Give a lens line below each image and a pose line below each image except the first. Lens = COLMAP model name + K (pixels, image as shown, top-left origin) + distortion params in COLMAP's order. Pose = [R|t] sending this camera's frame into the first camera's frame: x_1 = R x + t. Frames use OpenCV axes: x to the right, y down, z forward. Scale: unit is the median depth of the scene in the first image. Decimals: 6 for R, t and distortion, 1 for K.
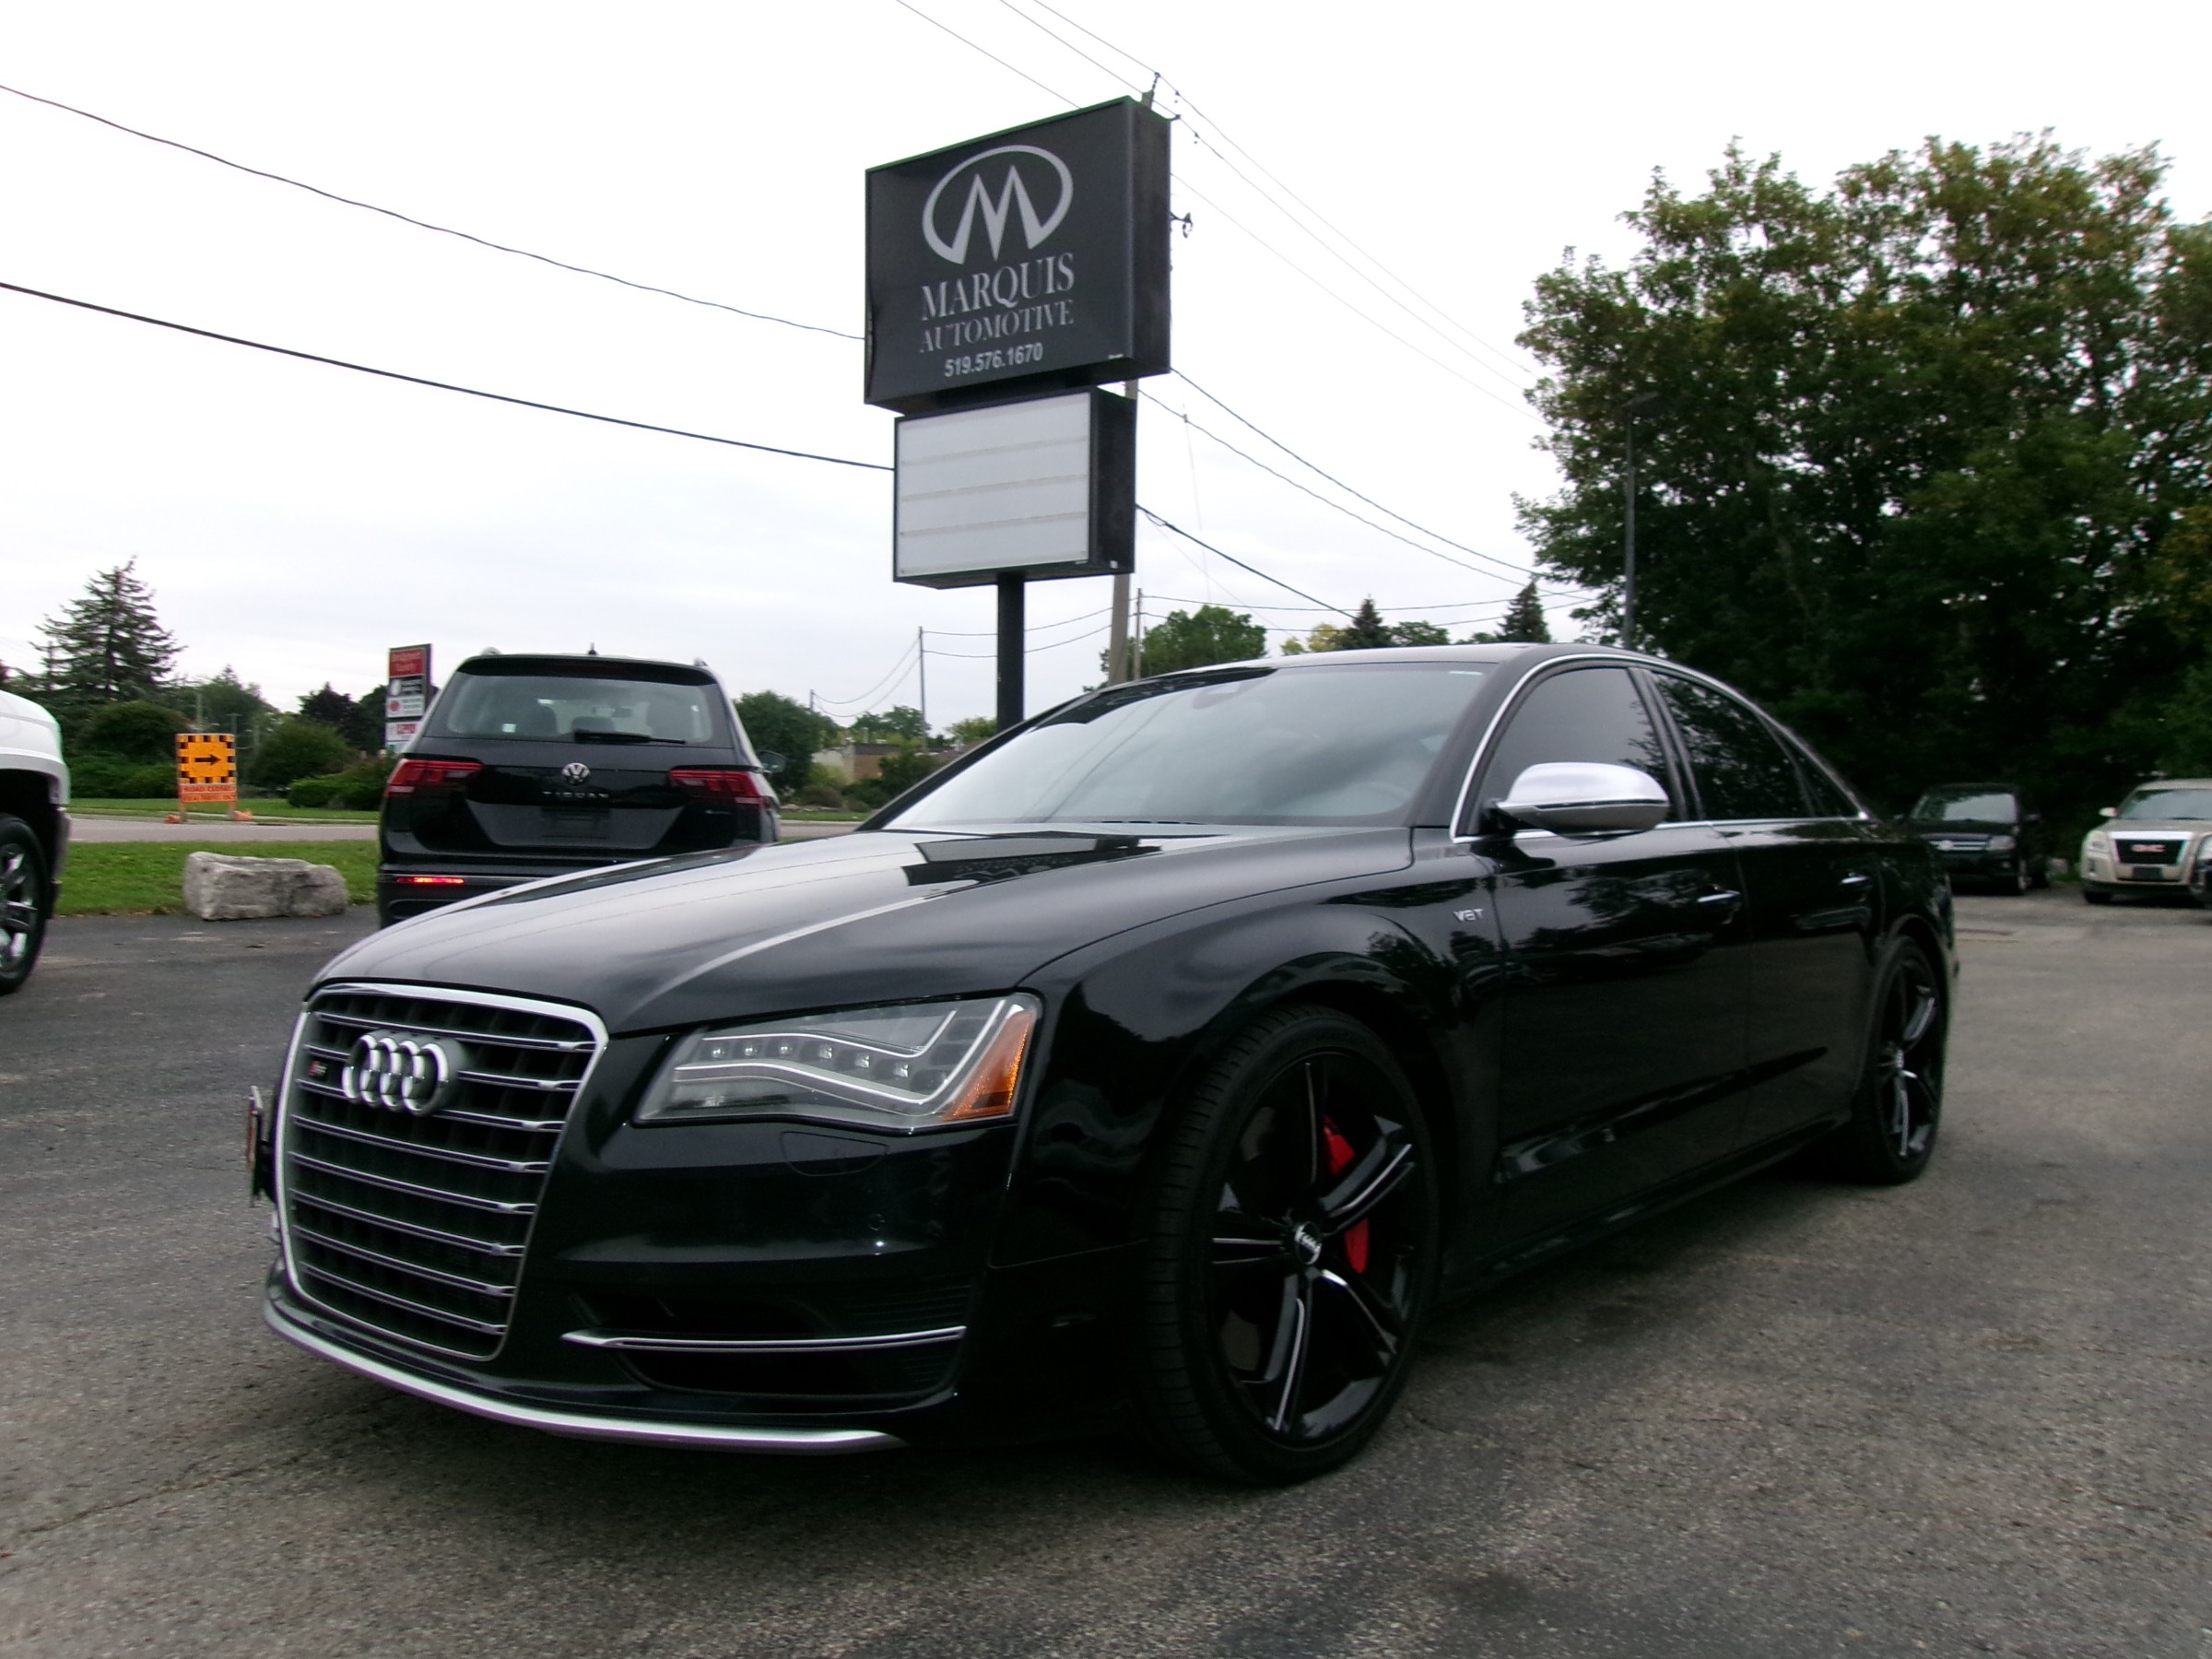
lens RADIAL K [[1741.0, 0, 1114.9], [0, 1741.0, 813.7], [0, 0, 1]] dist [-0.033002, 0.067696]
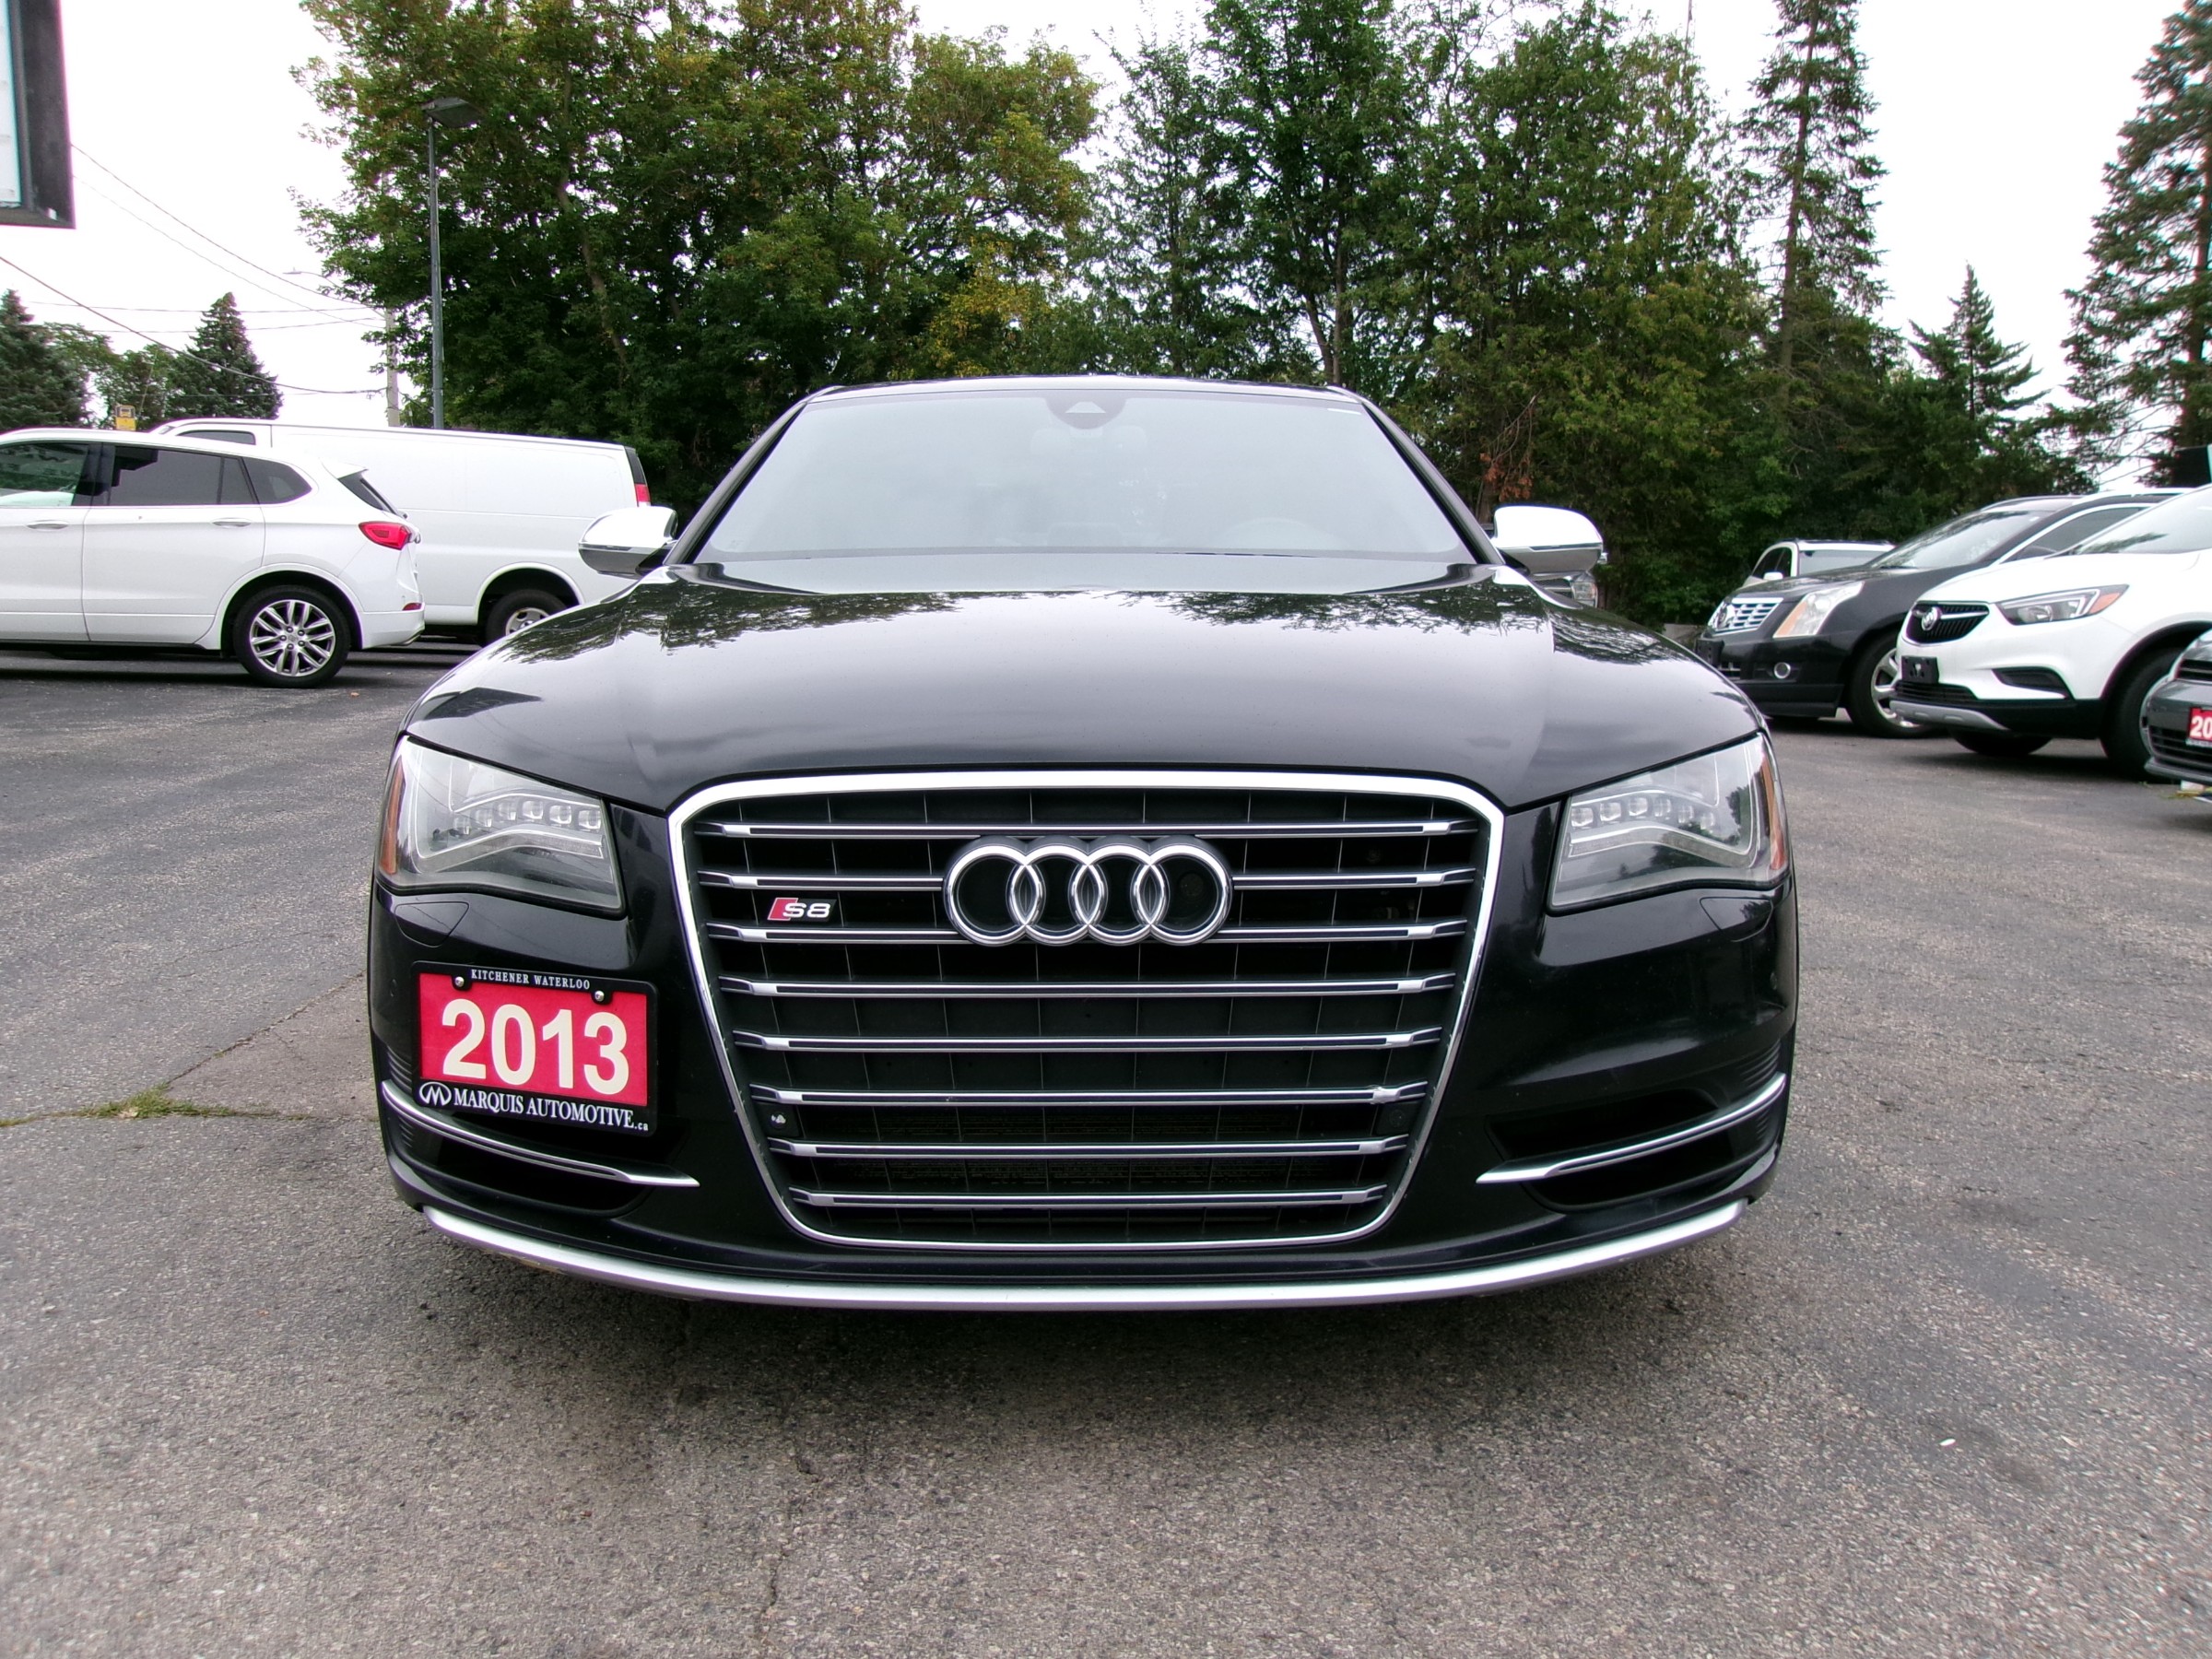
lens RADIAL K [[1741.0, 0, 1114.9], [0, 1741.0, 813.7], [0, 0, 1]] dist [-0.033002, 0.067696]
pose [[0.752764, -0.078617, 0.653579, -0.165504], [-0.016827, 0.990221, 0.138491, 0.003693], [-0.658075, -0.115249, 0.744080, 0.090107]]
